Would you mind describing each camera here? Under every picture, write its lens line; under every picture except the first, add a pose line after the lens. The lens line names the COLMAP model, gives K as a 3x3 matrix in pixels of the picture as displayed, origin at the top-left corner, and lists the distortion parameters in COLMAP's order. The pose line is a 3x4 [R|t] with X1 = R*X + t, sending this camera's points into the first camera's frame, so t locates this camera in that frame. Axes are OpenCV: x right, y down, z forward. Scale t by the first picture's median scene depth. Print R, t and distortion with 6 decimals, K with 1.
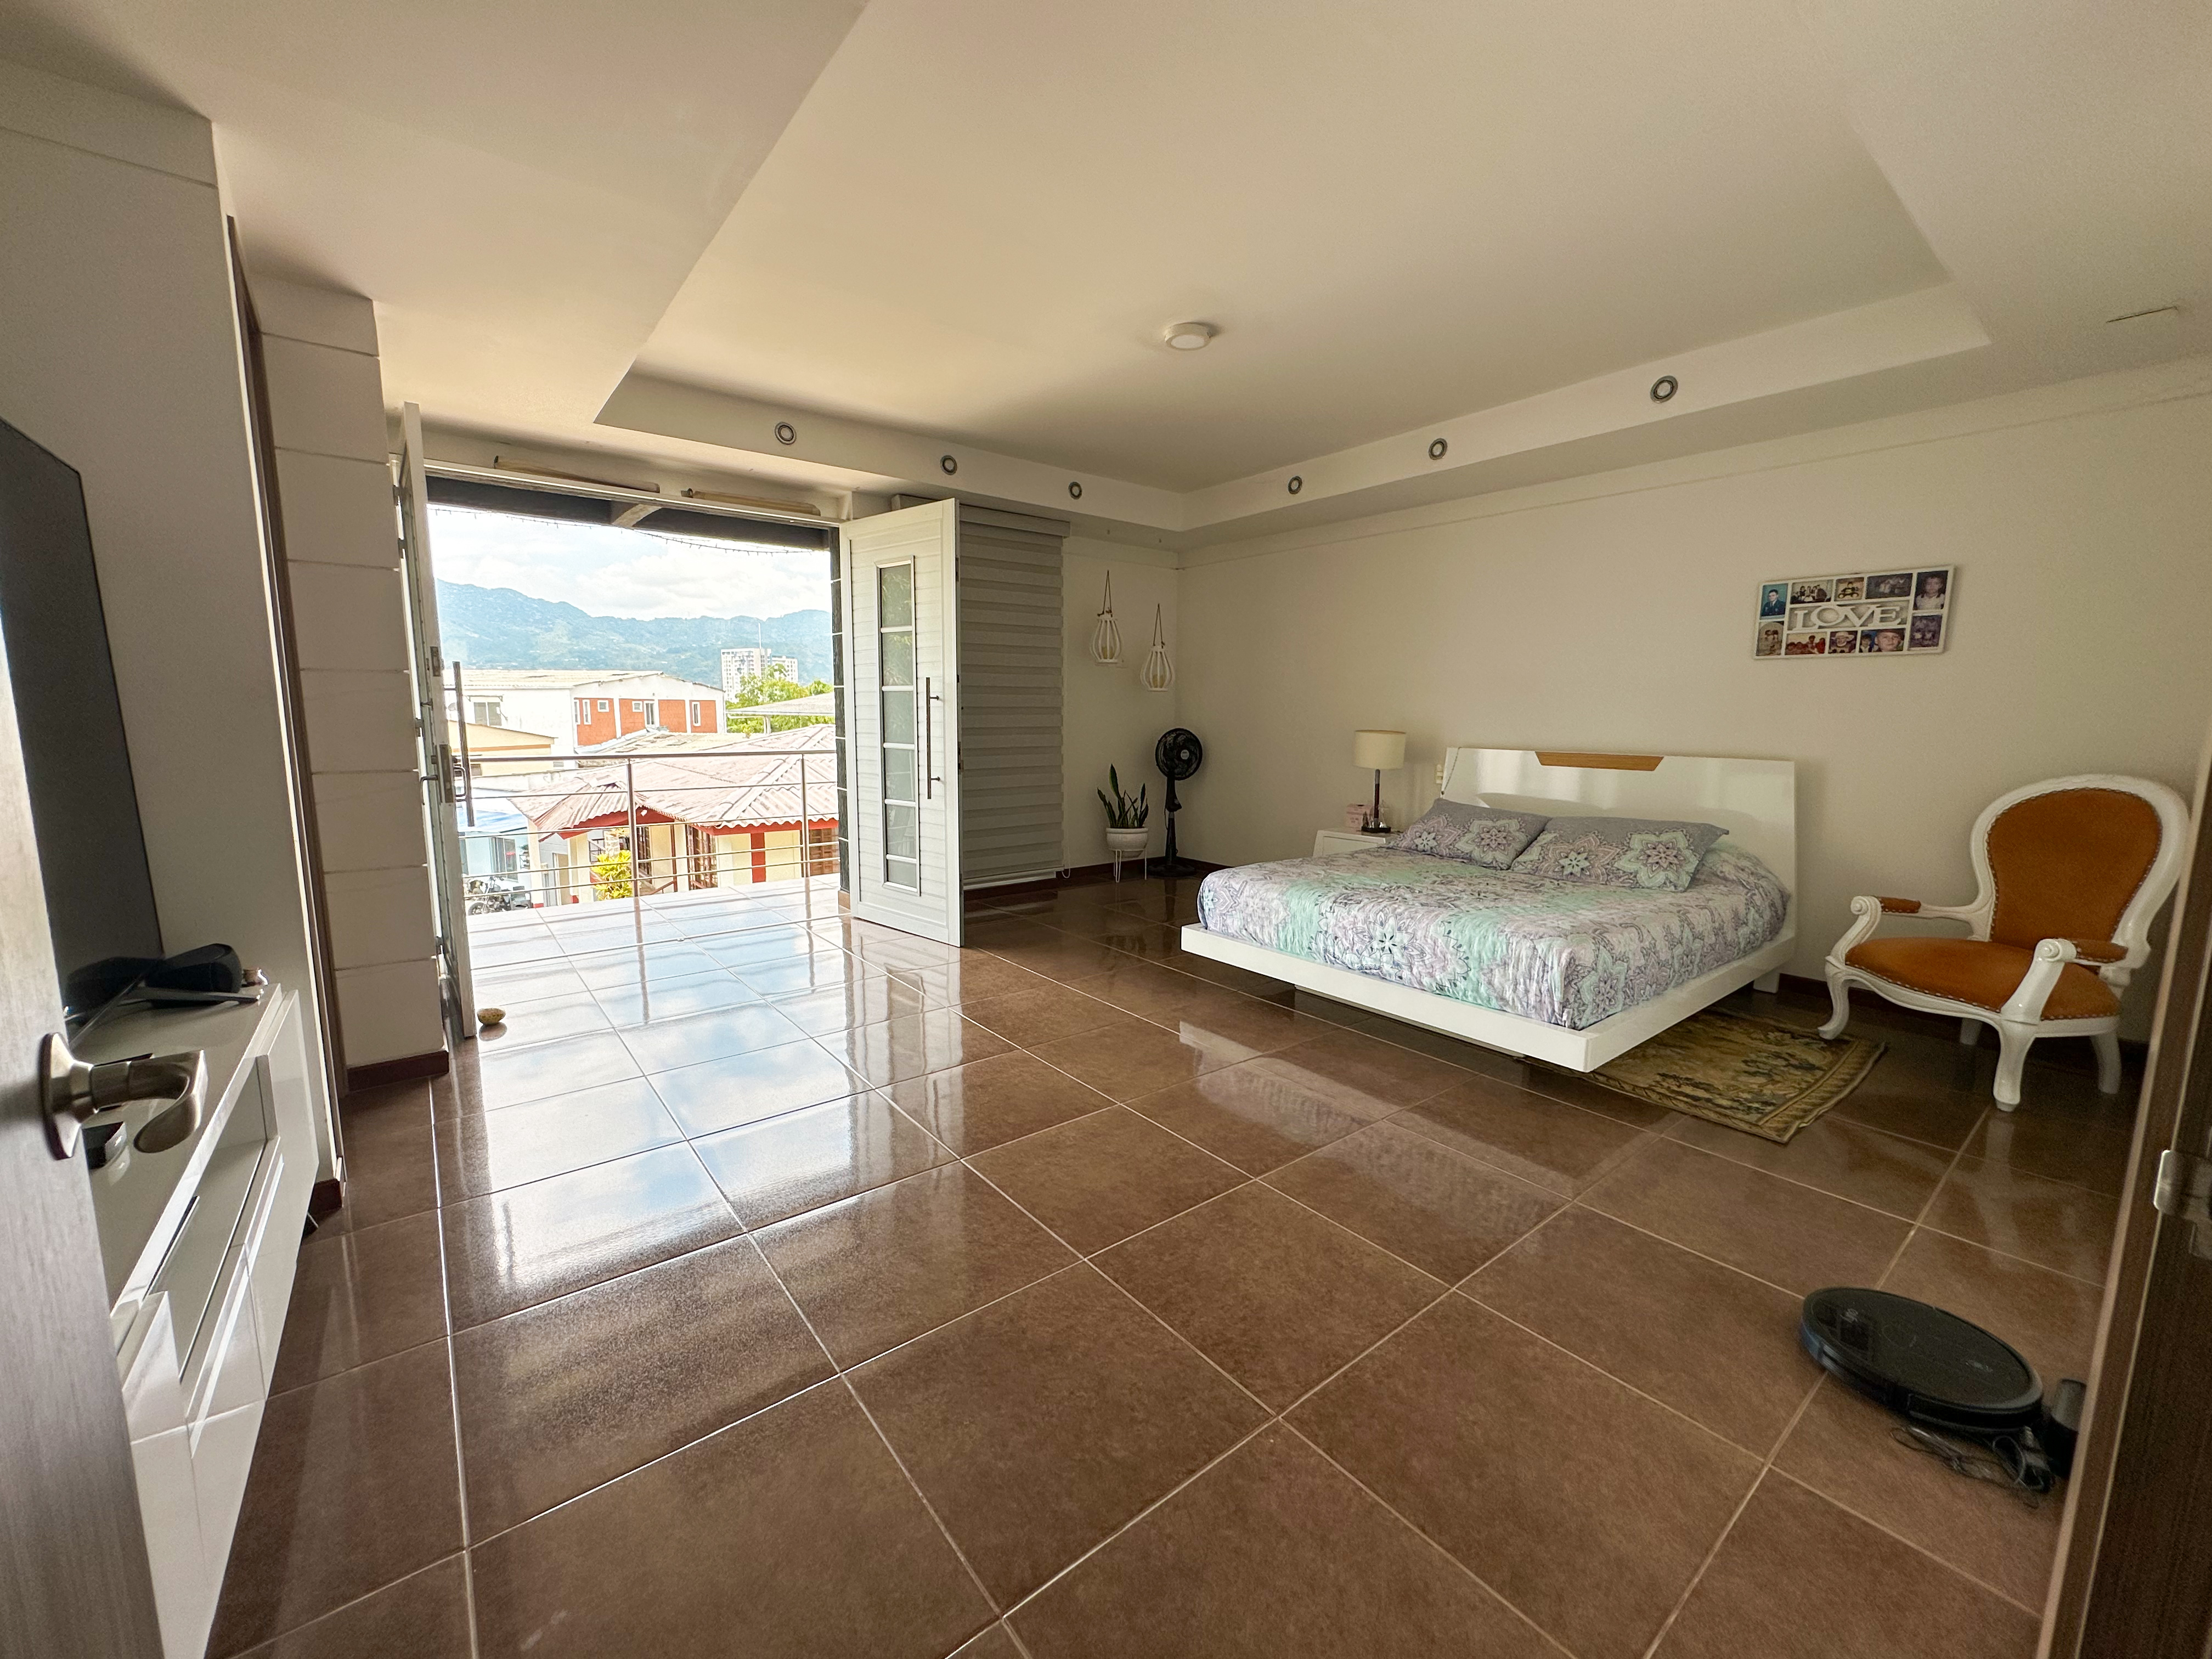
lens RADIAL K [[885.1, 0, 1105.1], [0, 885.1, 832.7], [0, 0, 1]] dist [0.000768, -0.000109]
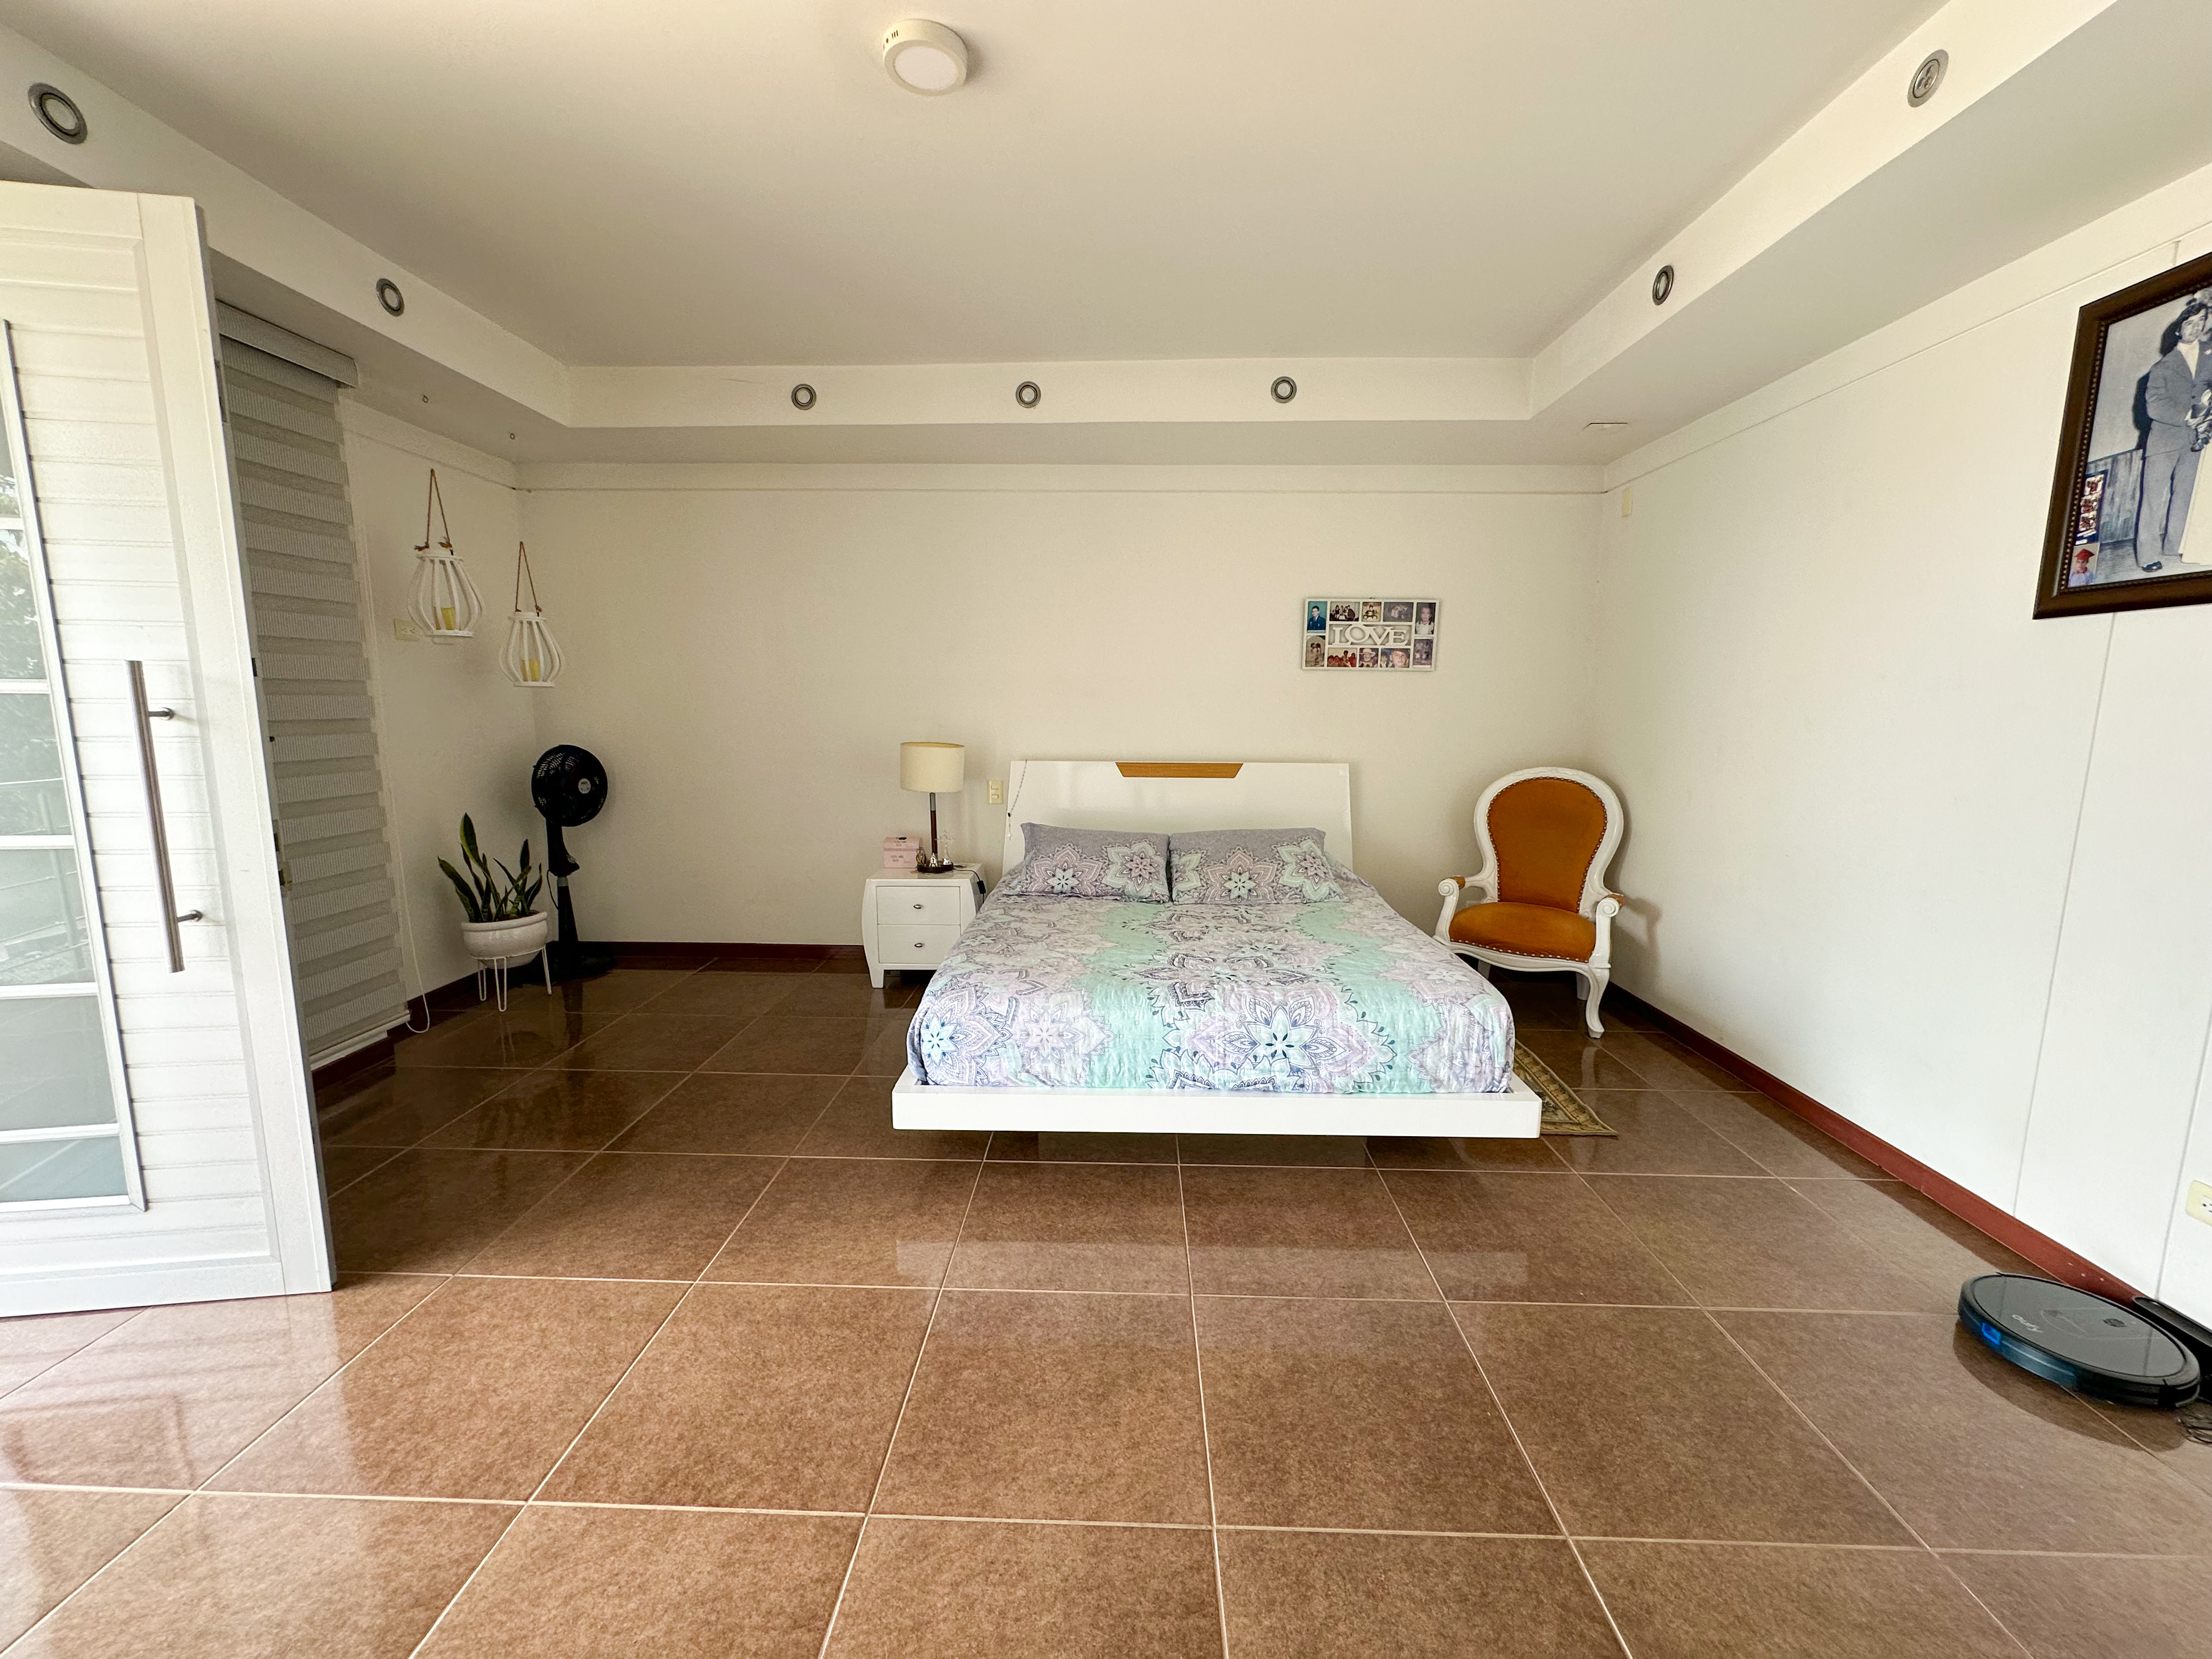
lens RADIAL K [[885.1, 0, 1104.3], [0, 885.1, 832.2], [0, 0, 1]] dist [0.000768, -0.000109]
pose [[0.642300, -0.116447, 0.757556, -0.259487], [0.103421, 0.992520, 0.064878, -0.095144], [-0.759444, 0.036676, 0.649538, 0.494556]]
